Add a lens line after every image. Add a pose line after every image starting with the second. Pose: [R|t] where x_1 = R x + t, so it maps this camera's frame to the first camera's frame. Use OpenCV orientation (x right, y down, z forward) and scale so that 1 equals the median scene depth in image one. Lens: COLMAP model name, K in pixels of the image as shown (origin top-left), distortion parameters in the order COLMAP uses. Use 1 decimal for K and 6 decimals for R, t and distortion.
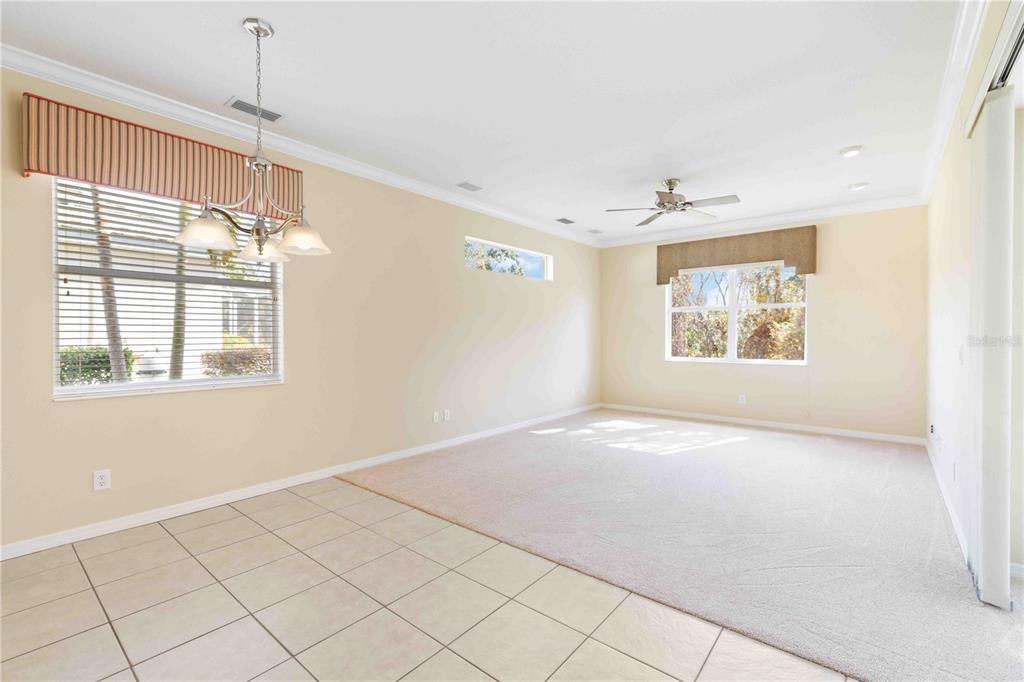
lens RADIAL K [[452.4, 0, 504.3], [0, 452.4, 336.3], [0, 0, 1]] dist [-0.002114, 0.001163]
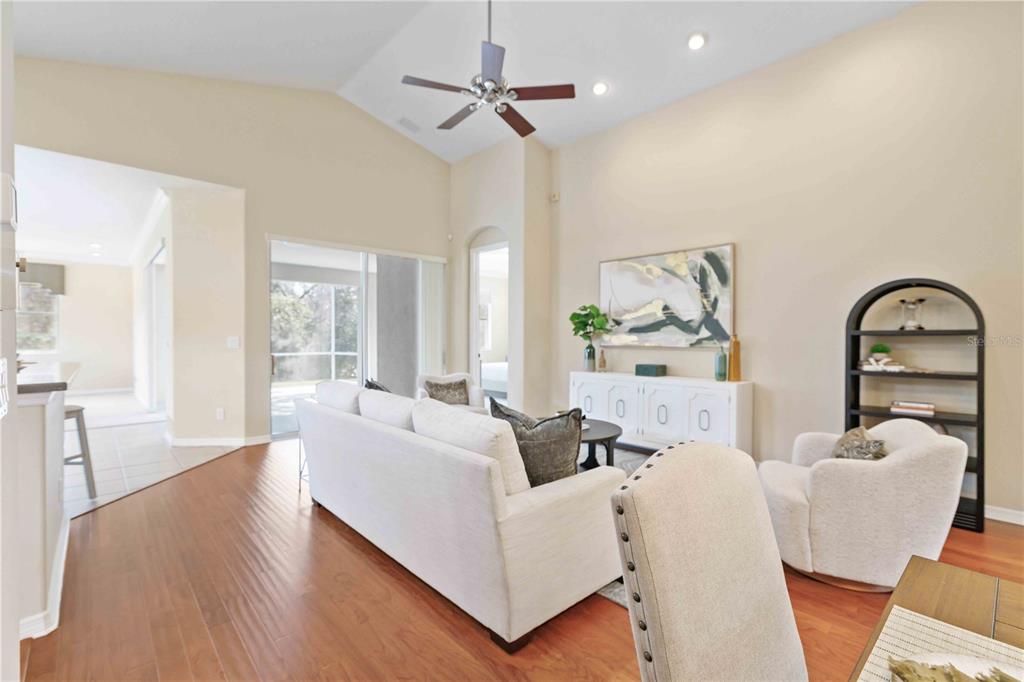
lens RADIAL K [[452.4, 0, 517.3], [0, 452.4, 339.1], [0, 0, 1]] dist [-0.002114, 0.001163]
pose [[0.111672, -0.007804, 0.993715, -0.688549], [-0.003129, 0.999961, 0.008205, -0.001252], [-0.993740, -0.004026, 0.111643, -0.732153]]
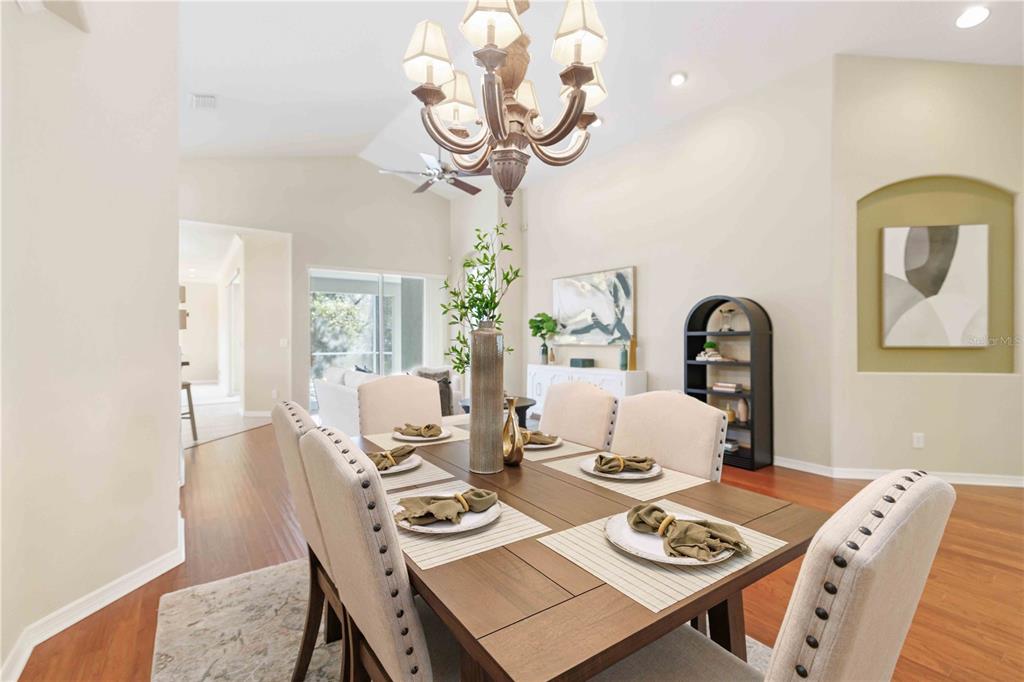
lens RADIAL K [[452.4, 0, 519.3], [0, 452.4, 335.7], [0, 0, 1]] dist [-0.002114, 0.001163]
pose [[0.225468, 0.000149, 0.974251, -0.916325], [0.002829, 0.999996, -0.000808, -0.002500], [-0.974247, 0.002938, 0.225466, -0.971117]]
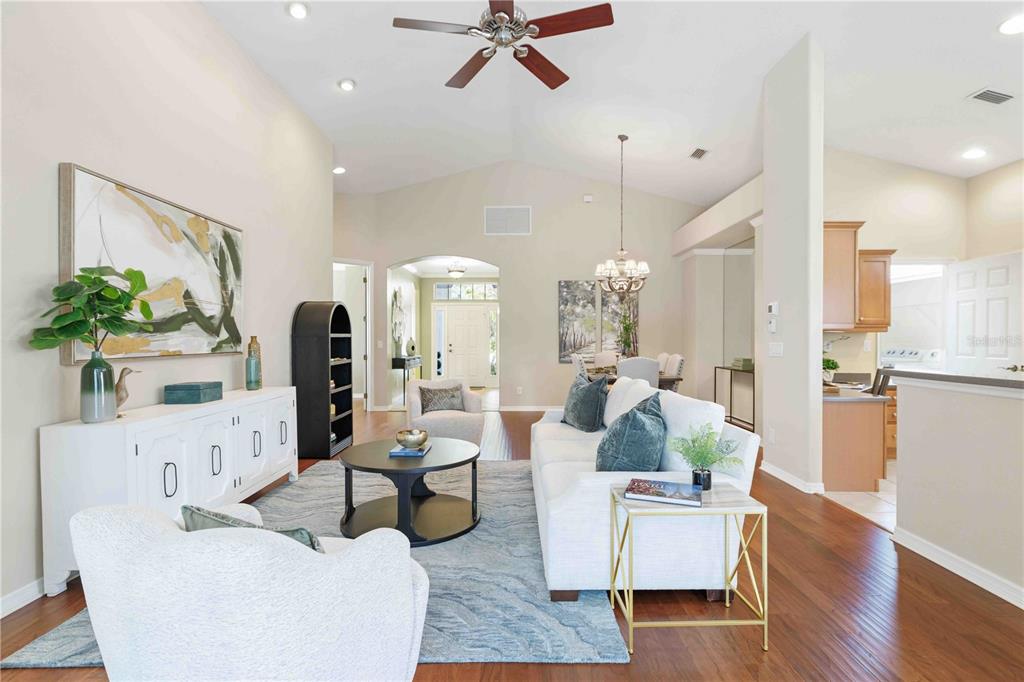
lens RADIAL K [[483.8, 0, 509.3], [0, 483.8, 343.1], [0, 0, 1]] dist [-0.002699, 0.000198]
pose [[-0.772012, 0.005361, -0.635586, 0.198932], [-0.000368, 0.999960, 0.008881, -0.000099], [0.635608, 0.007090, -0.771979, -0.243613]]
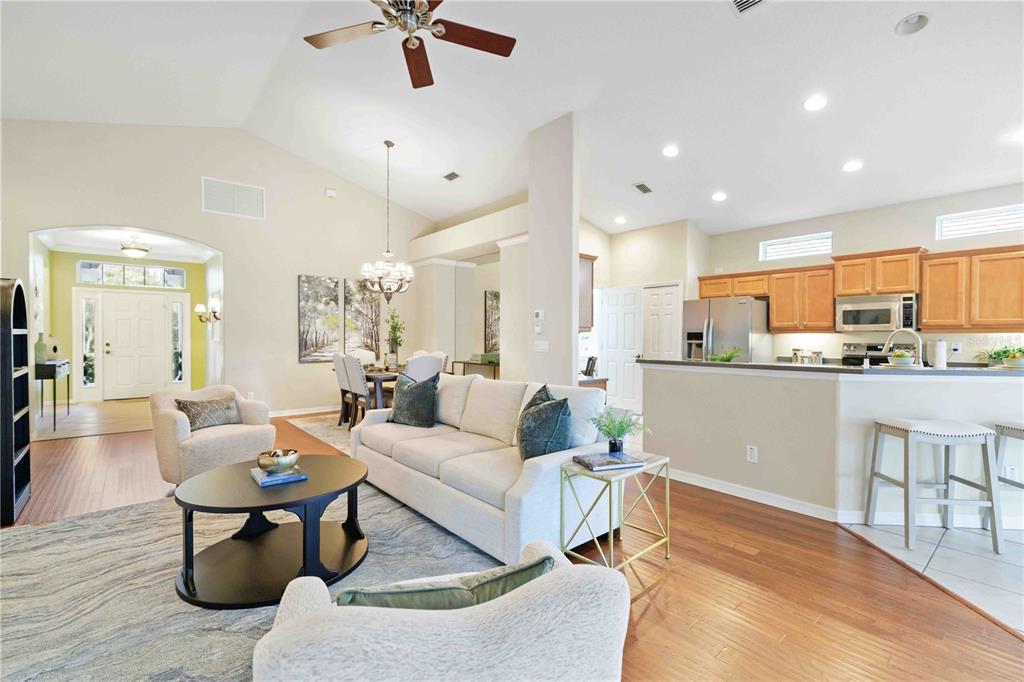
lens RADIAL K [[452.4, 0, 514.1], [0, 452.4, 341.2], [0, 0, 1]] dist [-0.002114, 0.001163]
pose [[-0.161687, 0.007801, -0.986811, 0.306767], [-0.003458, 0.999958, 0.008471, -0.001143], [0.986836, 0.004783, -0.161654, -0.455699]]
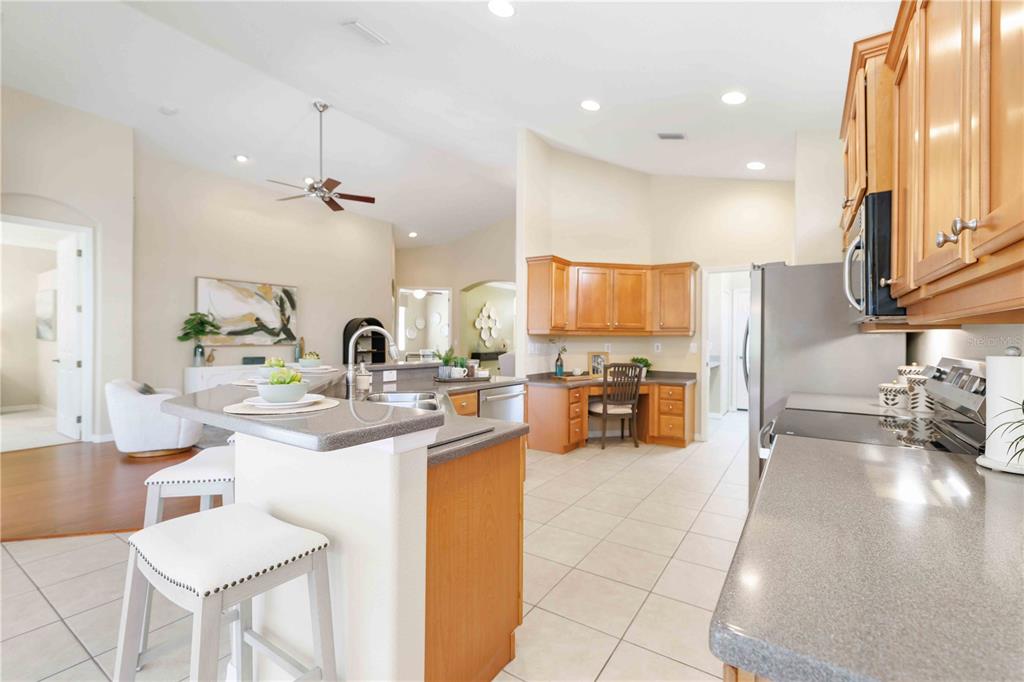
lens RADIAL K [[452.4, 0, 512.3], [0, 452.4, 340.0], [0, 0, 1]] dist [-0.002114, 0.001163]
pose [[-0.993176, -0.006760, -0.116433, -0.402021], [-0.007063, 0.999973, 0.002191, -0.002447], [0.116415, 0.002998, -0.993196, 0.370843]]
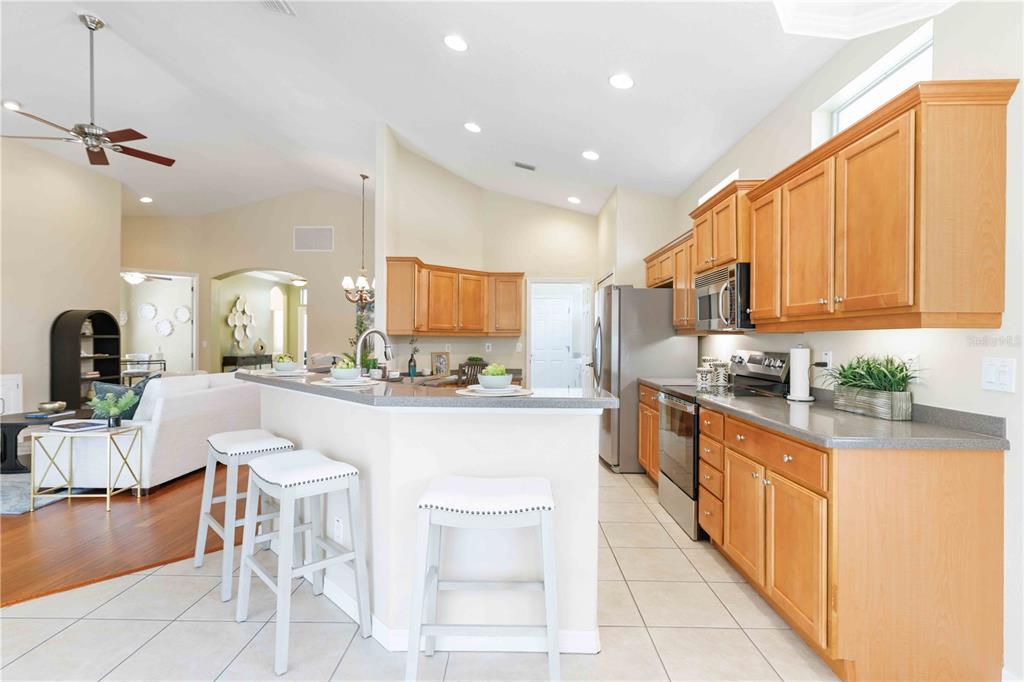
lens RADIAL K [[499.8, 0, 514.6], [0, 499.8, 340.5], [0, 0, 1]] dist [-0.002095, 0.000327]
pose [[-0.767506, -0.004850, -0.641024, -0.119046], [-0.005868, 0.999983, -0.000540, -0.001906], [0.641015, 0.003347, -0.767521, 0.386025]]
